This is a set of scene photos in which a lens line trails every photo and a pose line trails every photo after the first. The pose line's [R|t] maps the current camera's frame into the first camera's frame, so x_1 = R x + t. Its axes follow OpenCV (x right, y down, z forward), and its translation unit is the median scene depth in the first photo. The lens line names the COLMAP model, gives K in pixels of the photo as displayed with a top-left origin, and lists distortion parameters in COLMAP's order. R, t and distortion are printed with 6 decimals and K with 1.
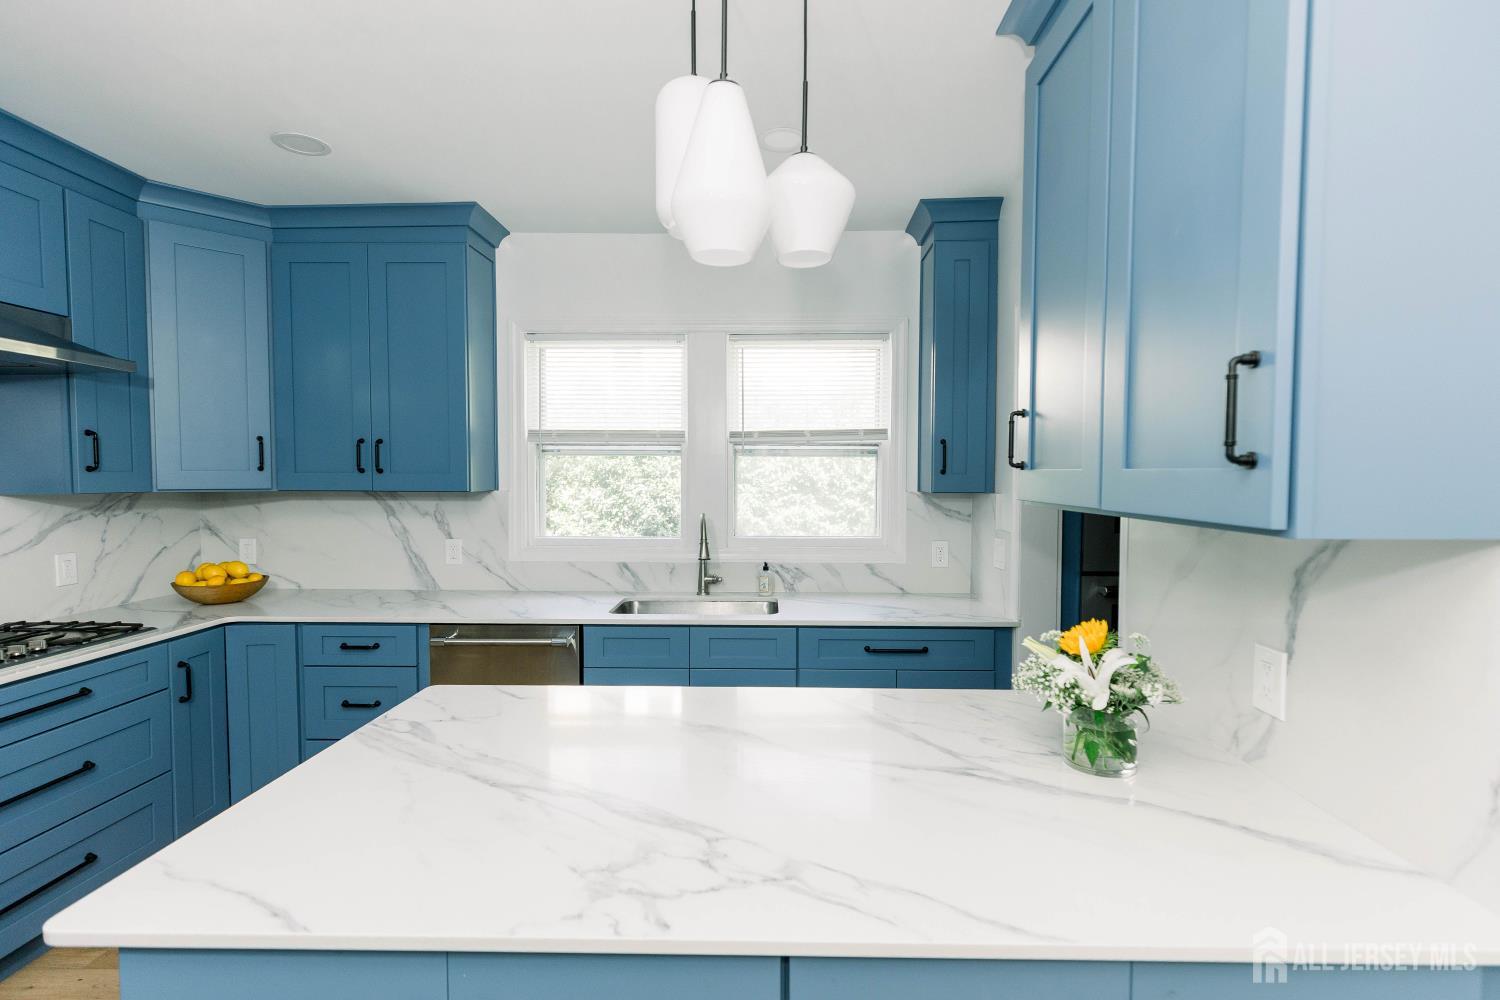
lens RADIAL K [[697.1, 0, 756.5], [0, 697.1, 501.9], [0, 0, 1]] dist [0.003767, 0.000498]
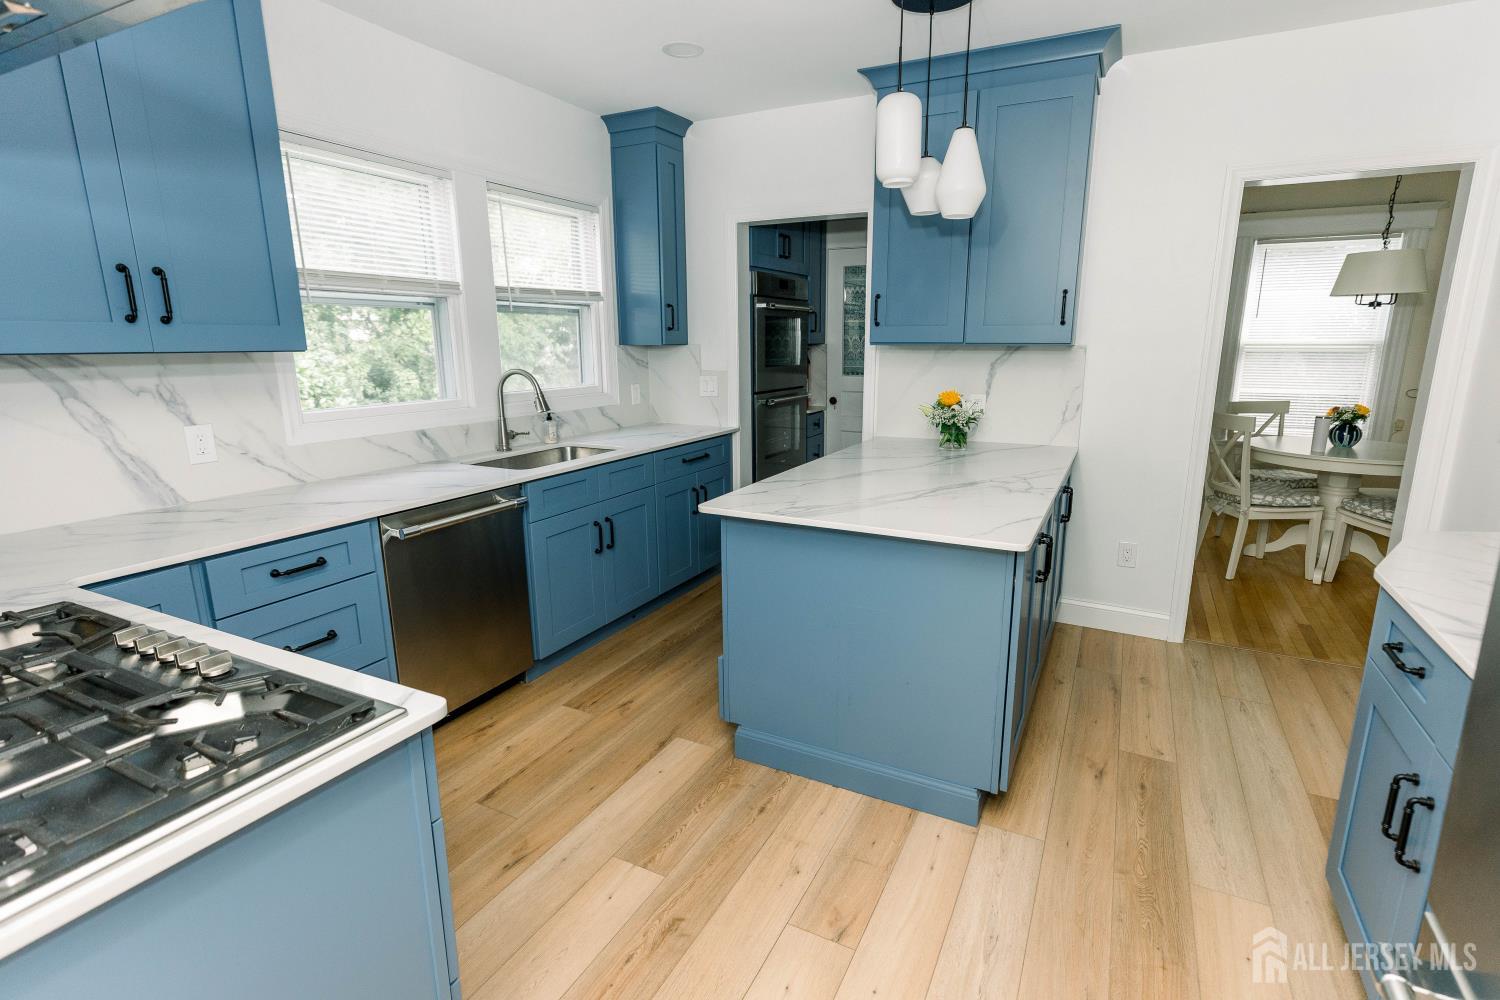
lens RADIAL K [[724.3, 0, 758.7], [0, 724.3, 500.7], [0, 0, 1]] dist [0.000696, 0.000400]
pose [[0.437434, -0.199997, 0.876728, -0.908788], [0.039206, 0.978269, 0.203599, 0.003035], [-0.898395, -0.054689, 0.435769, 0.212817]]
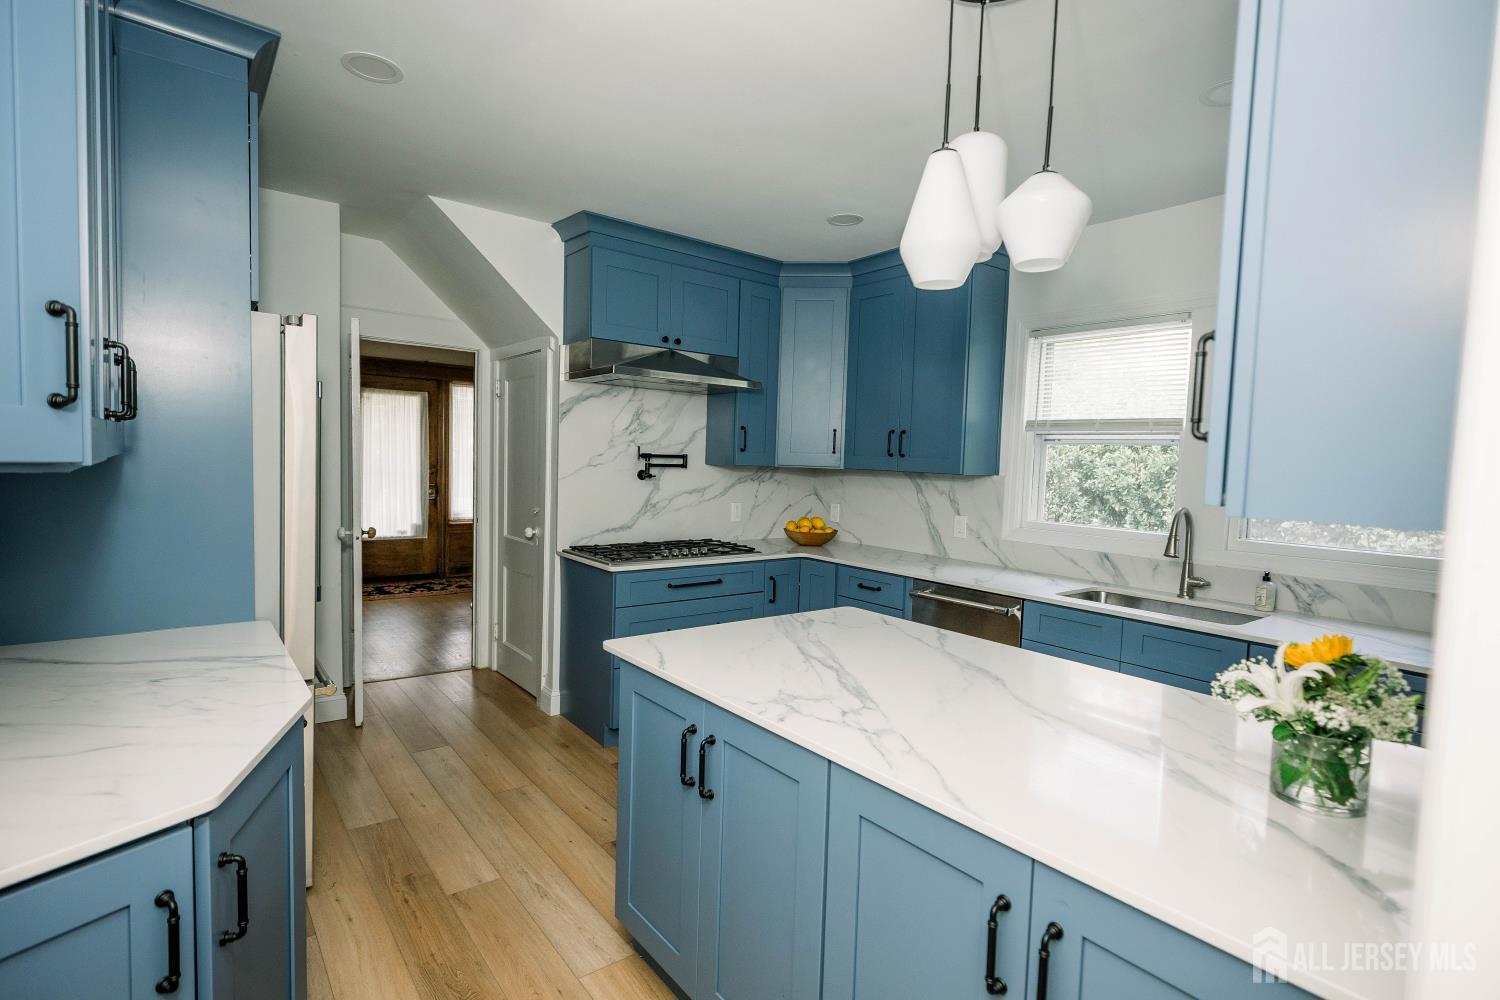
lens RADIAL K [[724.3, 0, 758.7], [0, 724.3, 500.7], [0, 0, 1]] dist [0.000696, 0.000400]
pose [[0.642108, 0.064489, -0.763897, 0.297394], [-0.060997, 0.997594, 0.032946, 0.009929], [0.764183, 0.025441, 0.644497, -0.042222]]
